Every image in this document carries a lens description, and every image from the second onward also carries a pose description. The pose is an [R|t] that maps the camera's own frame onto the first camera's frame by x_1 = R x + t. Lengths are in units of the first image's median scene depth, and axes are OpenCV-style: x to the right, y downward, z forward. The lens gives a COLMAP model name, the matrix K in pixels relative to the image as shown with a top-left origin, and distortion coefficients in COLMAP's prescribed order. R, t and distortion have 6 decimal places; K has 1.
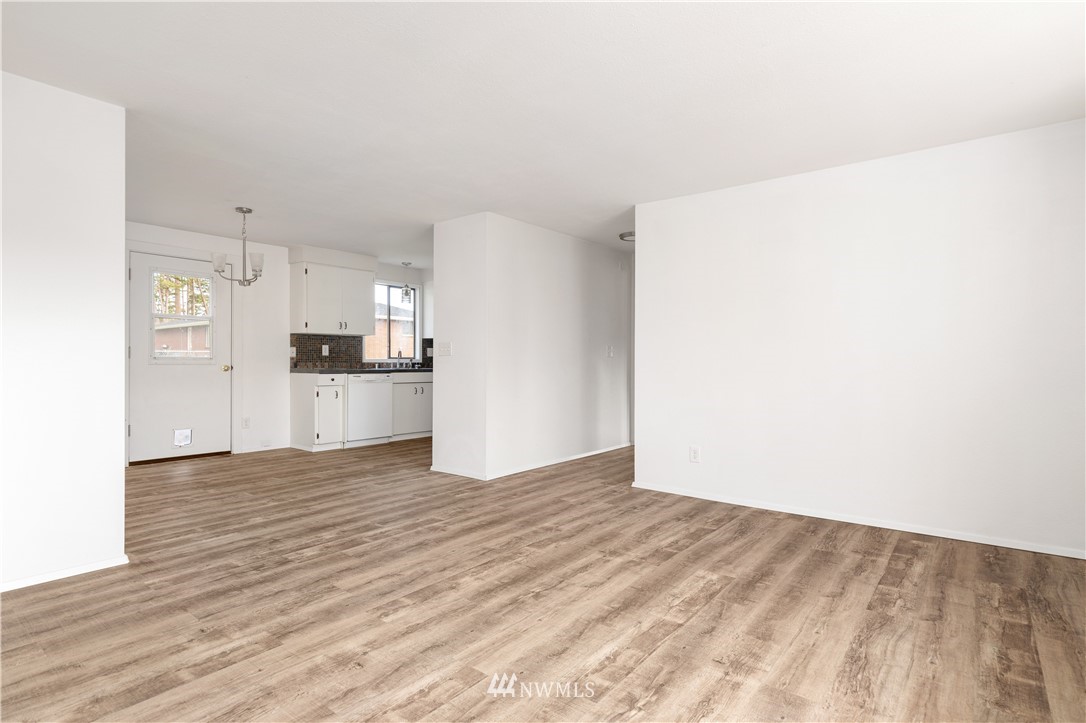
lens RADIAL K [[553.4, 0, 542.8], [0, 553.4, 360.0], [0, 0, 1]] dist [0.001242, -0.000844]
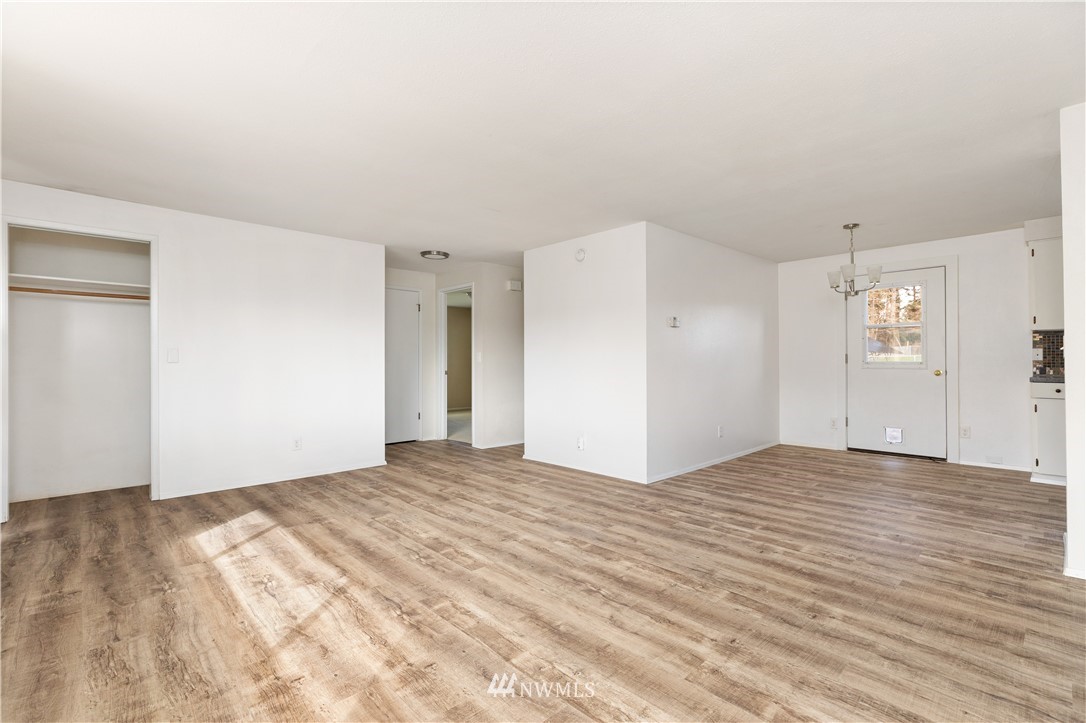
lens RADIAL K [[490.4, 0, 551.6], [0, 490.4, 365.1], [0, 0, 1]] dist [0.001465, 0.000467]
pose [[-0.132081, -0.000231, -0.991239, 0.803591], [0.004920, 0.999988, -0.000888, -0.004113], [0.991227, -0.004994, -0.132079, 0.912459]]
